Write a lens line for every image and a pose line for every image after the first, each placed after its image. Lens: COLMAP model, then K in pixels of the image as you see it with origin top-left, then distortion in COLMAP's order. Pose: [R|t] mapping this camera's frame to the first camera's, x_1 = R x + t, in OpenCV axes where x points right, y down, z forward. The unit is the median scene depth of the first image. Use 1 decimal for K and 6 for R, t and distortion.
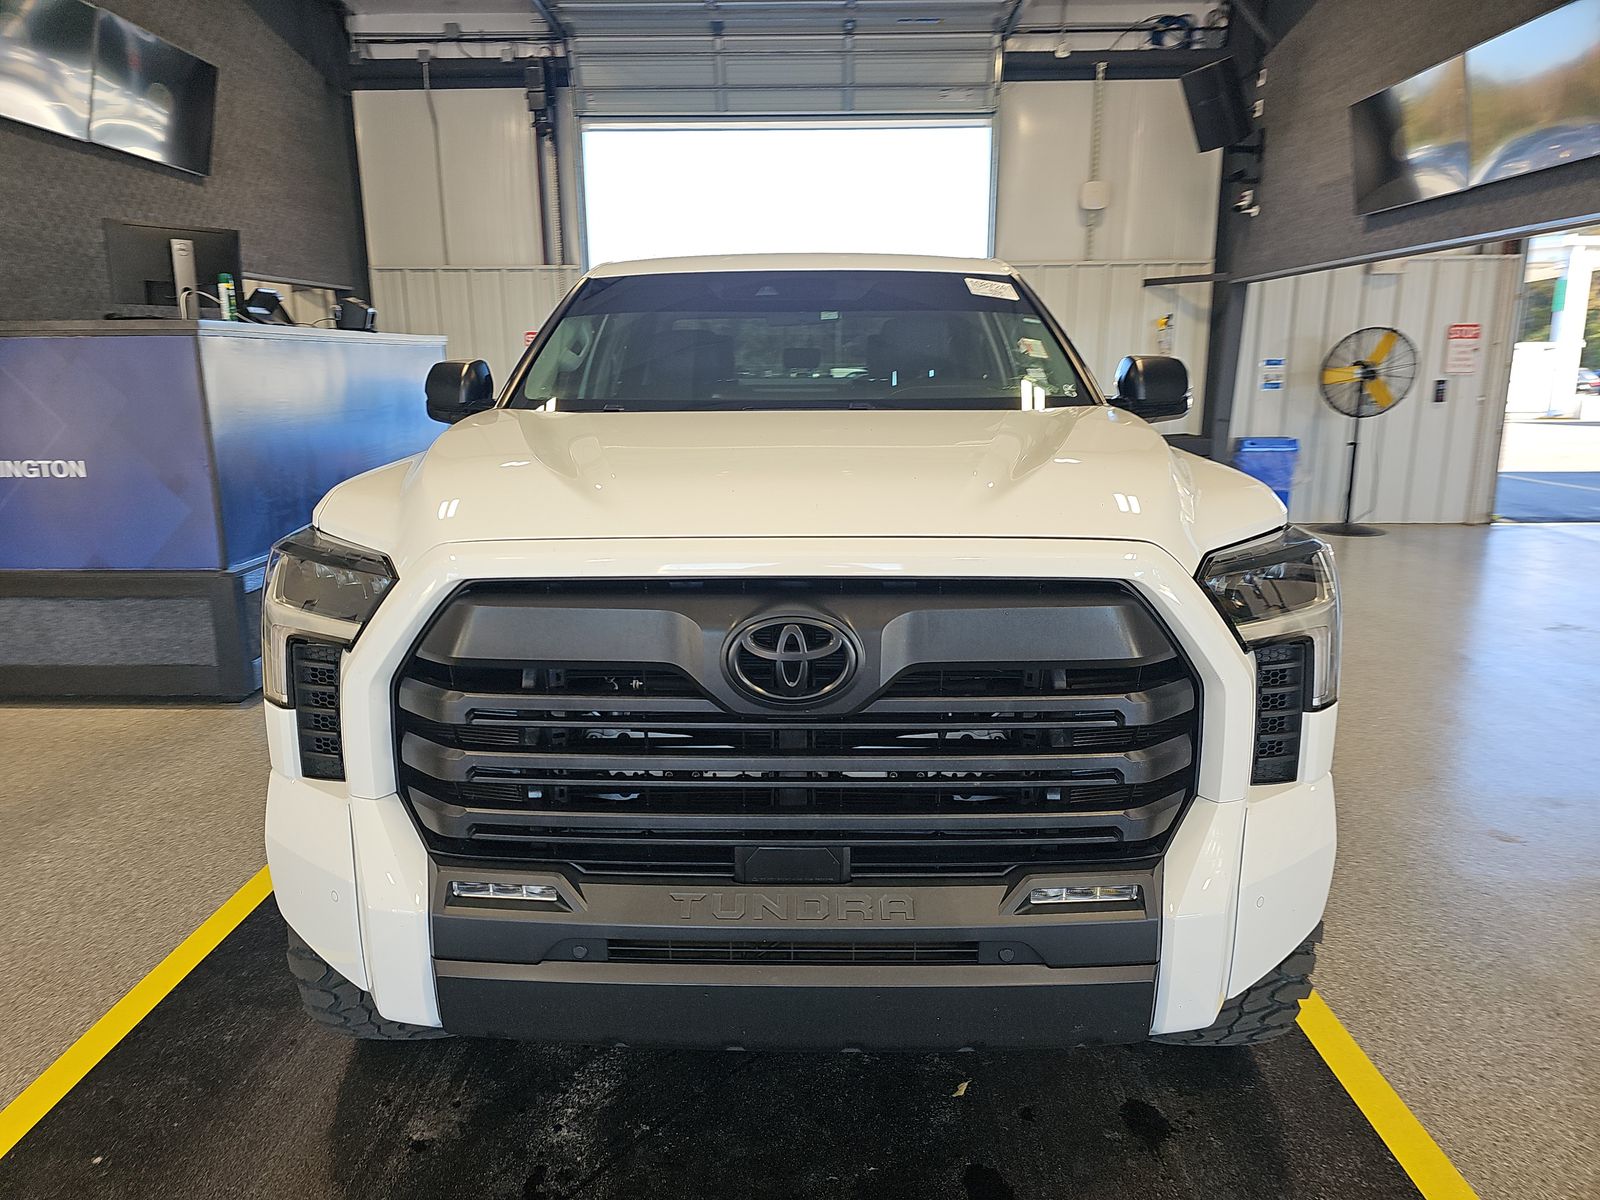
lens RADIAL K [[1052.5, 0, 794.5], [0, 1052.5, 595.1], [0, 0, 1]] dist [0.040437, -0.038362]
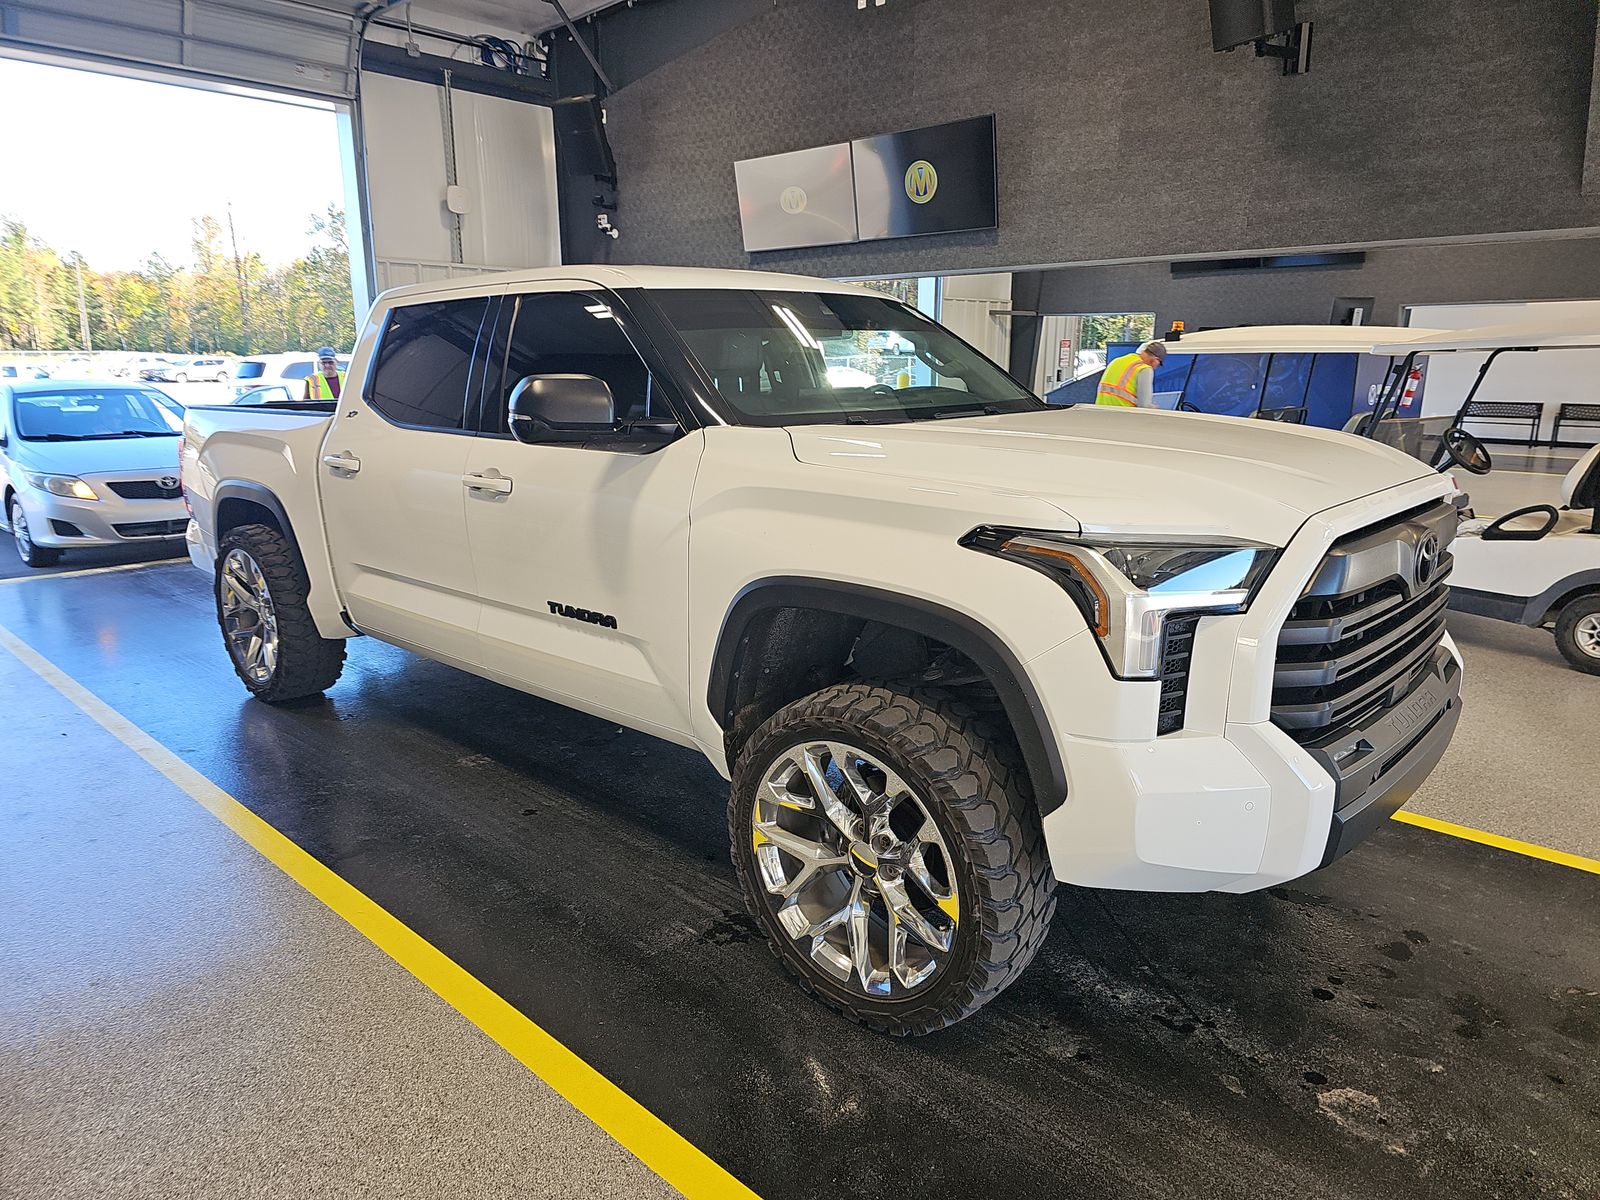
lens RADIAL K [[1052.5, 0, 794.5], [0, 1052.5, 595.1], [0, 0, 1]] dist [0.040437, -0.038362]
pose [[0.660728, -0.161776, 0.732985, -0.320560], [0.158540, 0.984547, 0.074387, -0.028029], [-0.733692, 0.067058, 0.676165, 0.100517]]
